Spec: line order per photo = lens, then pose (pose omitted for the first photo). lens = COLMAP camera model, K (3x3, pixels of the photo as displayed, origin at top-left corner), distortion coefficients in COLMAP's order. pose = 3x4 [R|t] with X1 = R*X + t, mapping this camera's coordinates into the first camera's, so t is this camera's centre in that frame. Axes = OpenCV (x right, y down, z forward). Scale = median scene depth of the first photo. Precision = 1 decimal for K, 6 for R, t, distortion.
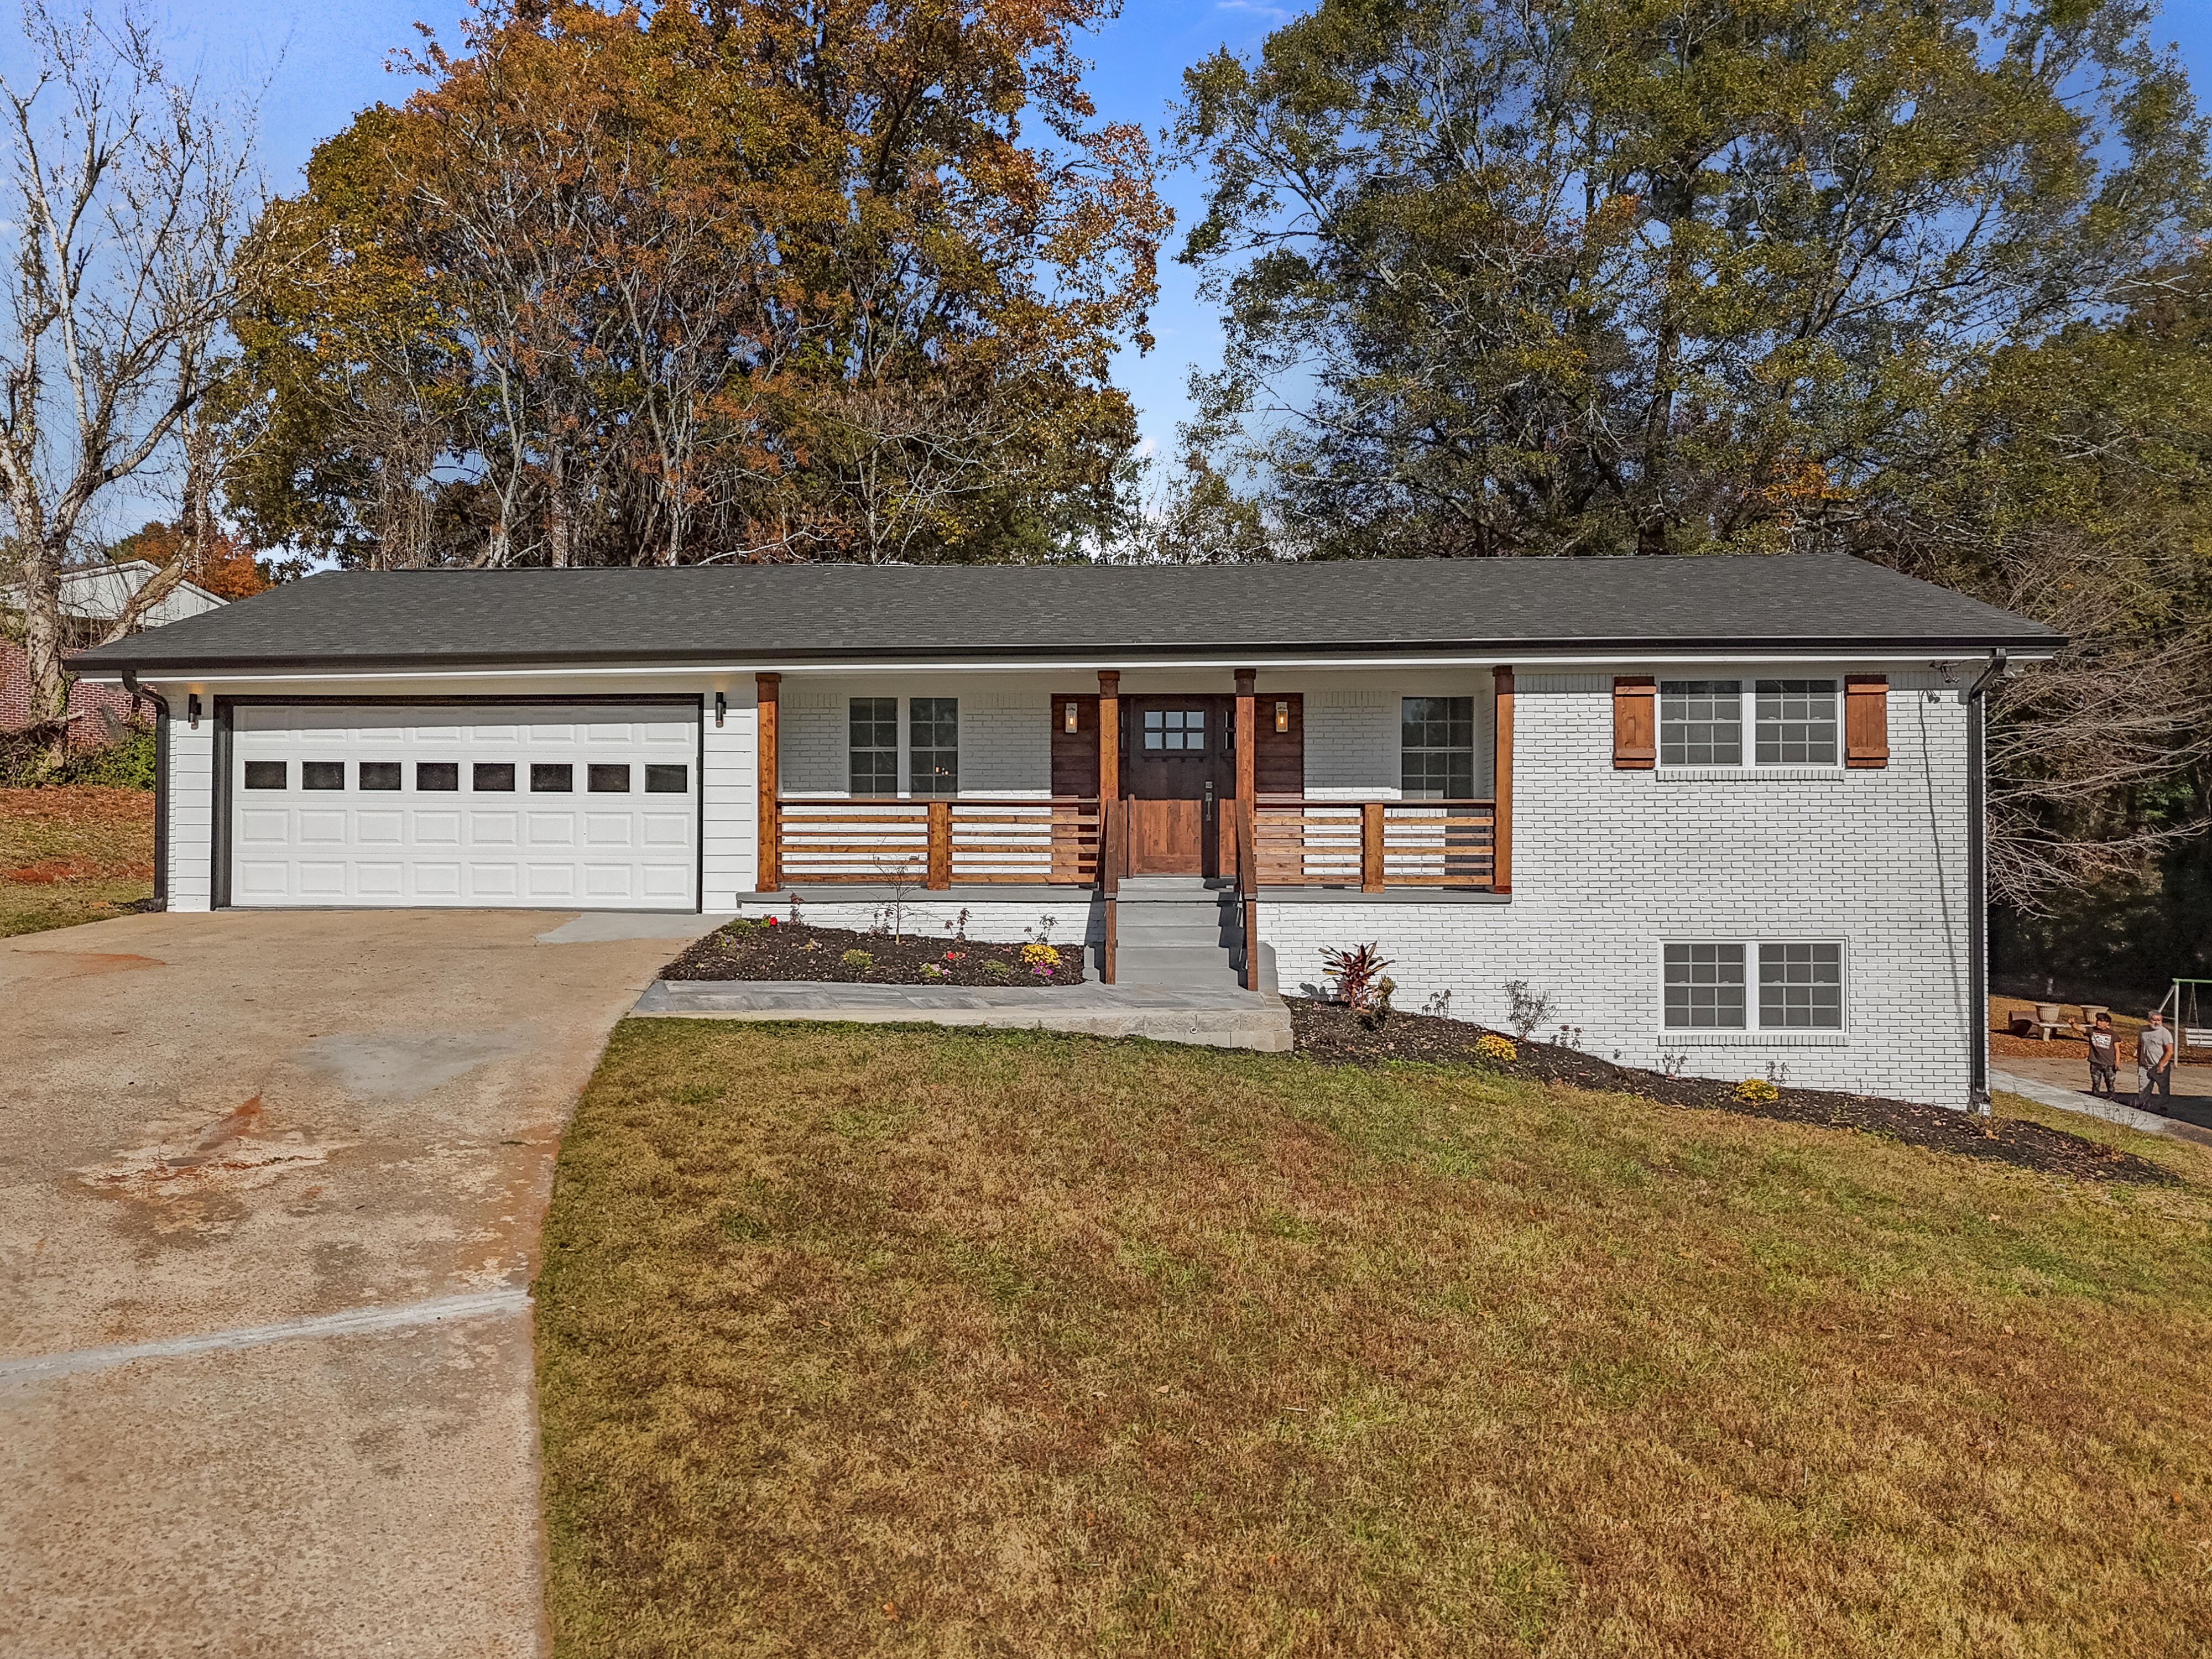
lens RADIAL K [[1602.9, 0, 1089.1], [0, 1602.9, 828.7], [0, 0, 1]] dist [0.053794, -0.027573]
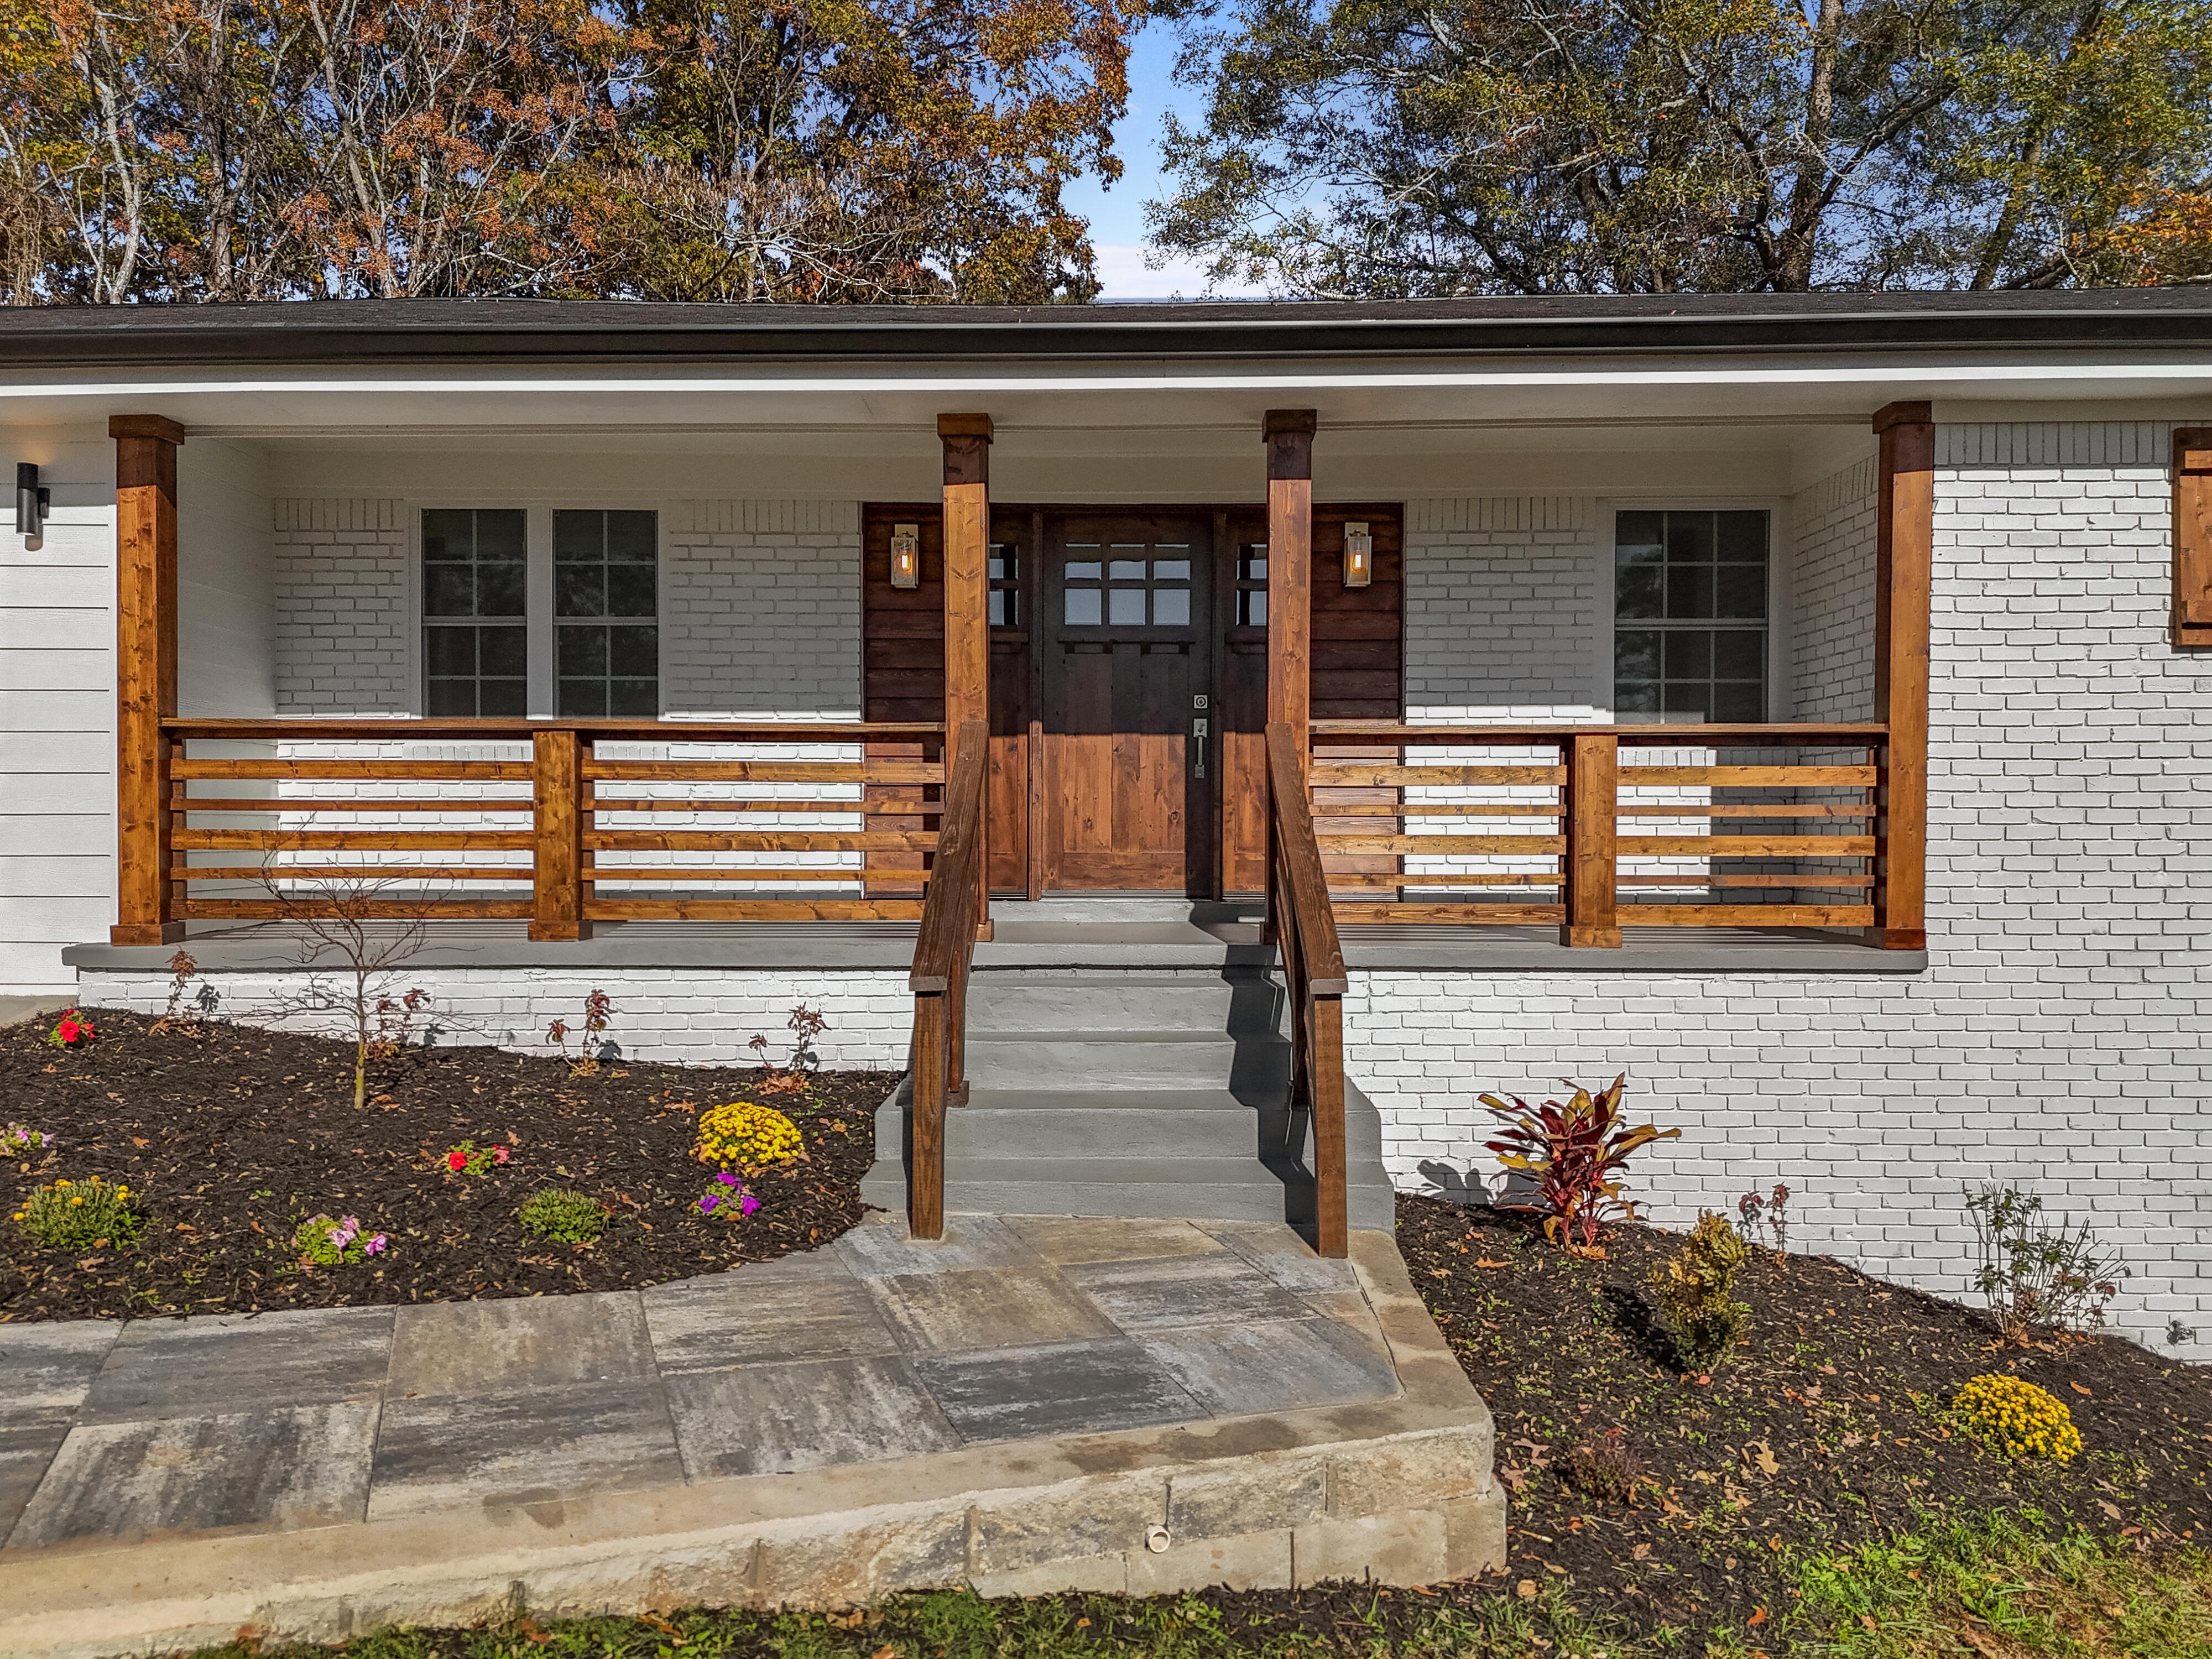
lens RADIAL K [[1647.5, 0, 1106.0], [0, 1647.5, 829.5], [0, 0, 1]] dist [0.022960, -0.004540]
pose [[0.999702, 0.000258, 0.024412, 0.039106], [-0.000667, 0.999860, 0.016744, 0.002317], [-0.024404, -0.016756, 0.999562, 0.573000]]
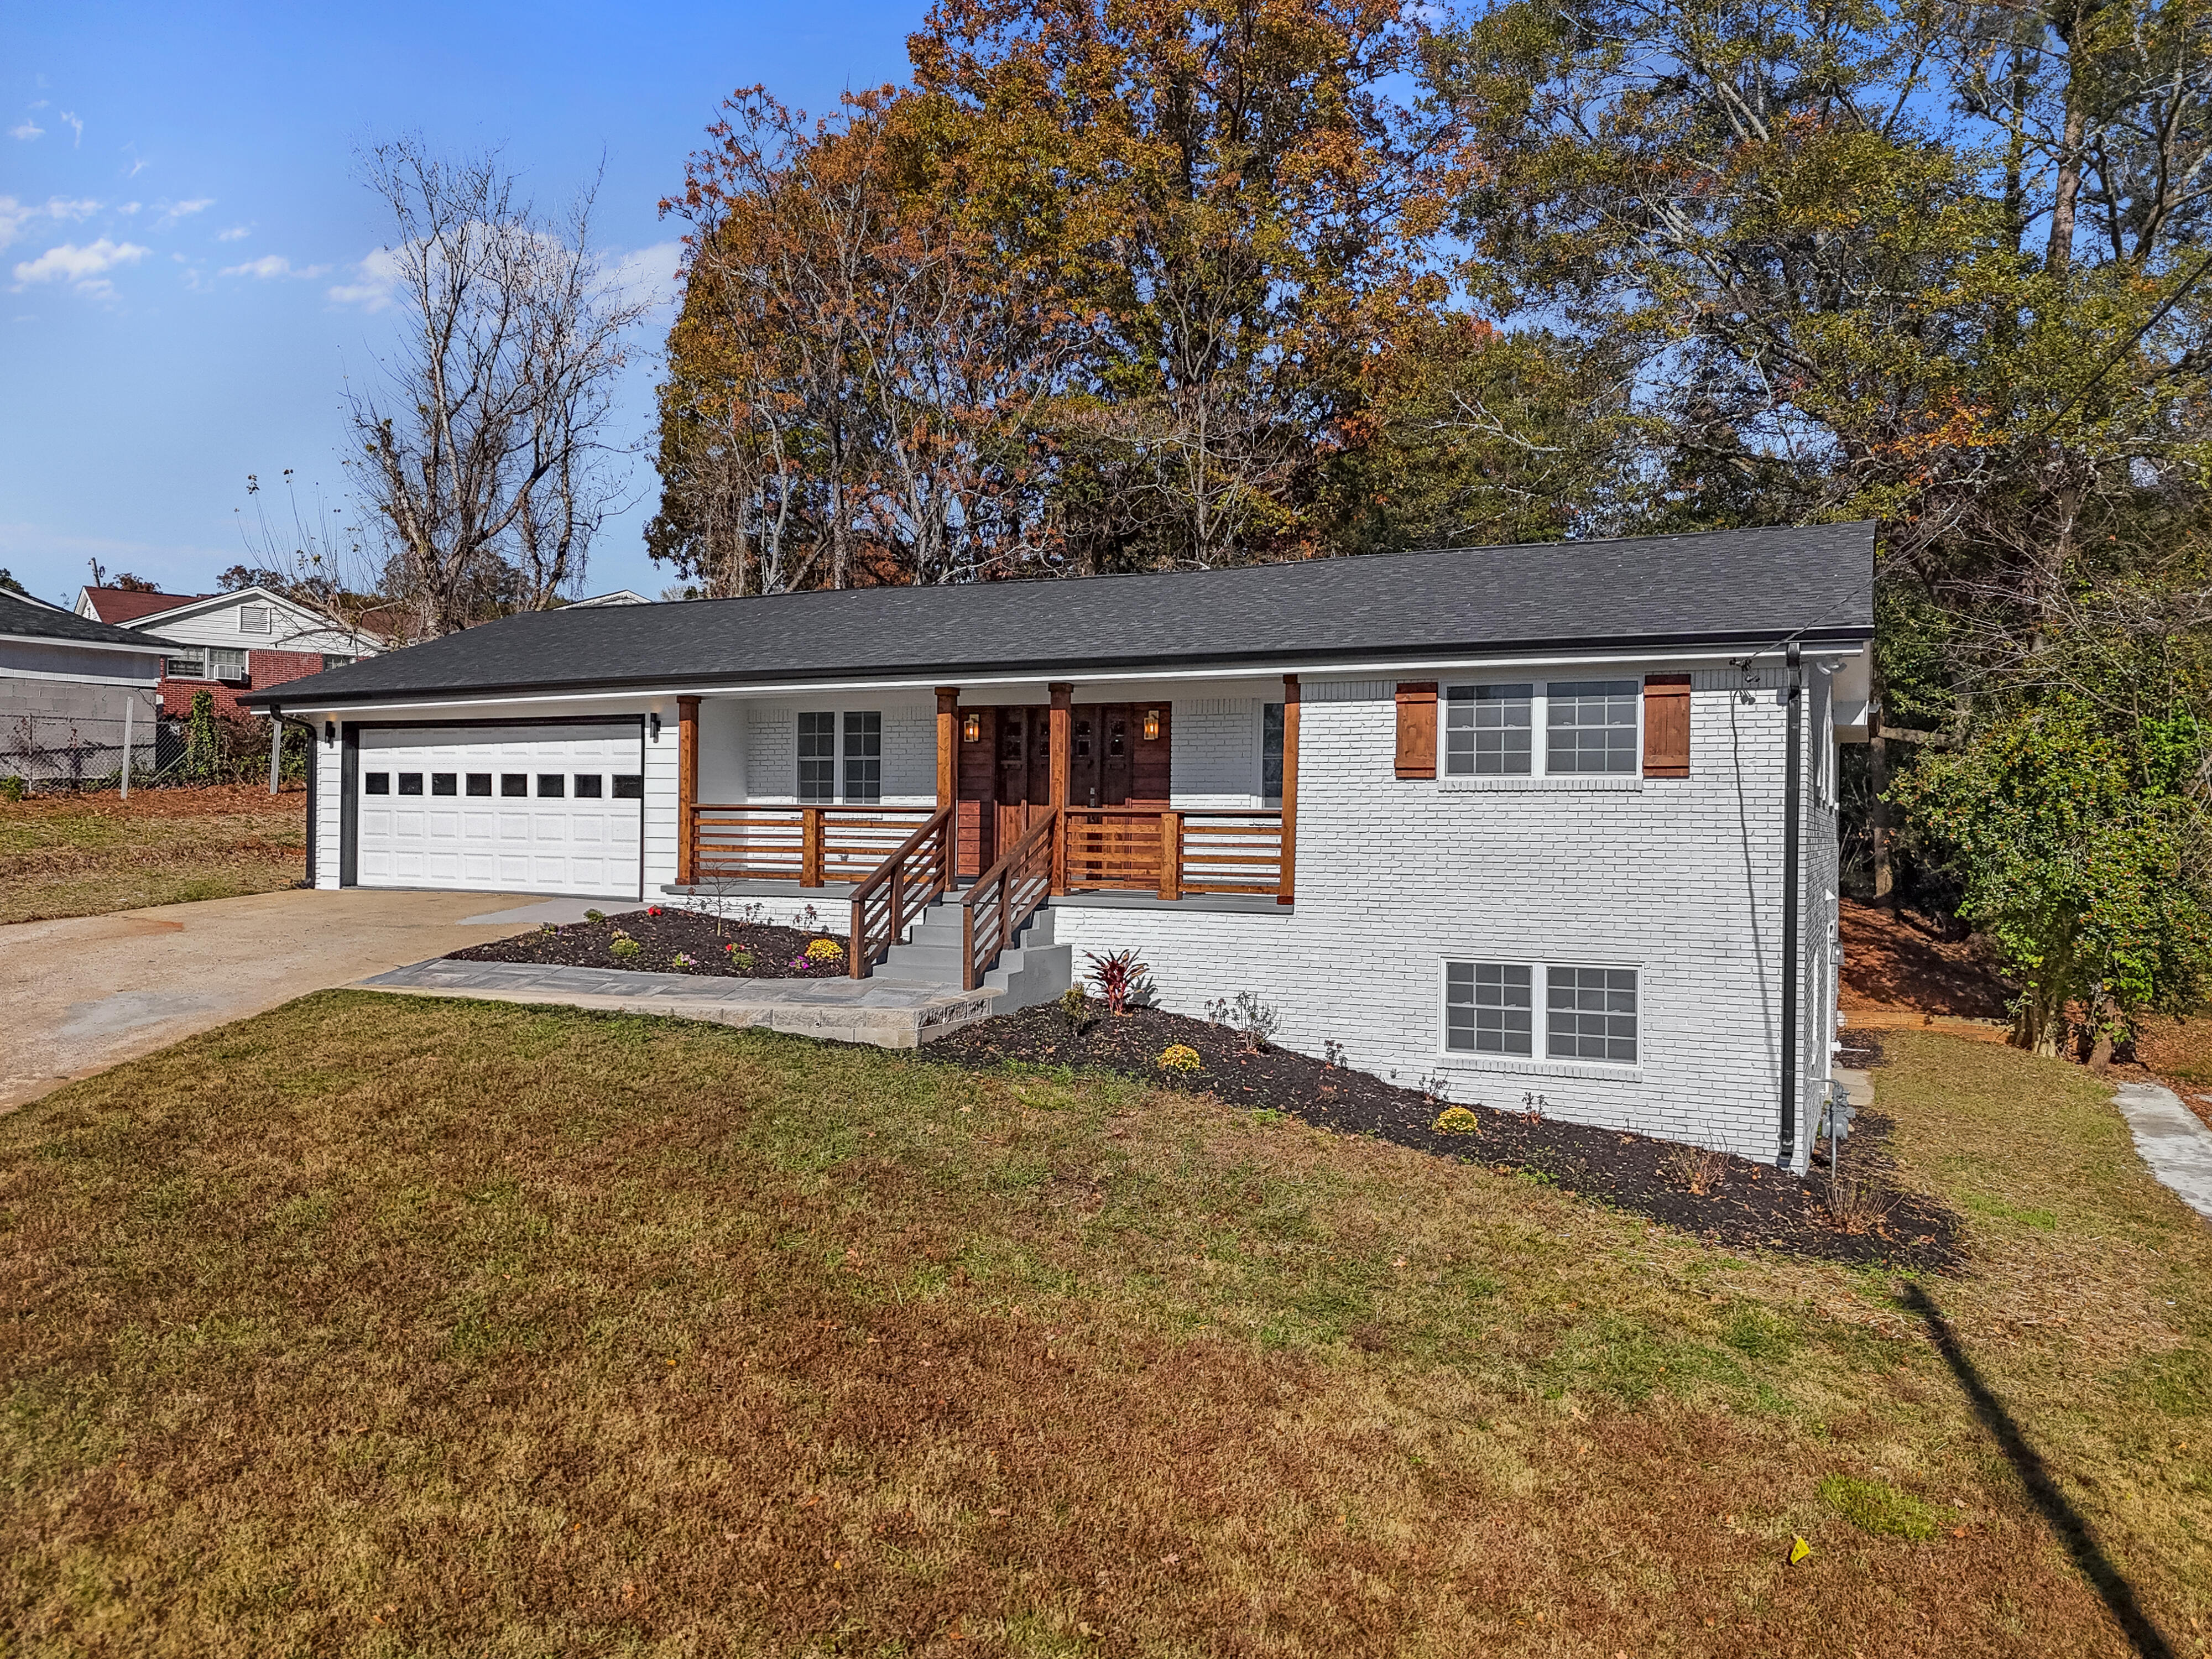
lens RADIAL K [[1602.9, 0, 1089.1], [0, 1602.9, 828.7], [0, 0, 1]] dist [0.053794, -0.027573]
pose [[0.922823, 0.010795, -0.385074, 0.523508], [-0.006108, 0.999892, 0.013393, -0.018813], [0.385177, -0.010007, 0.922789, 0.042174]]
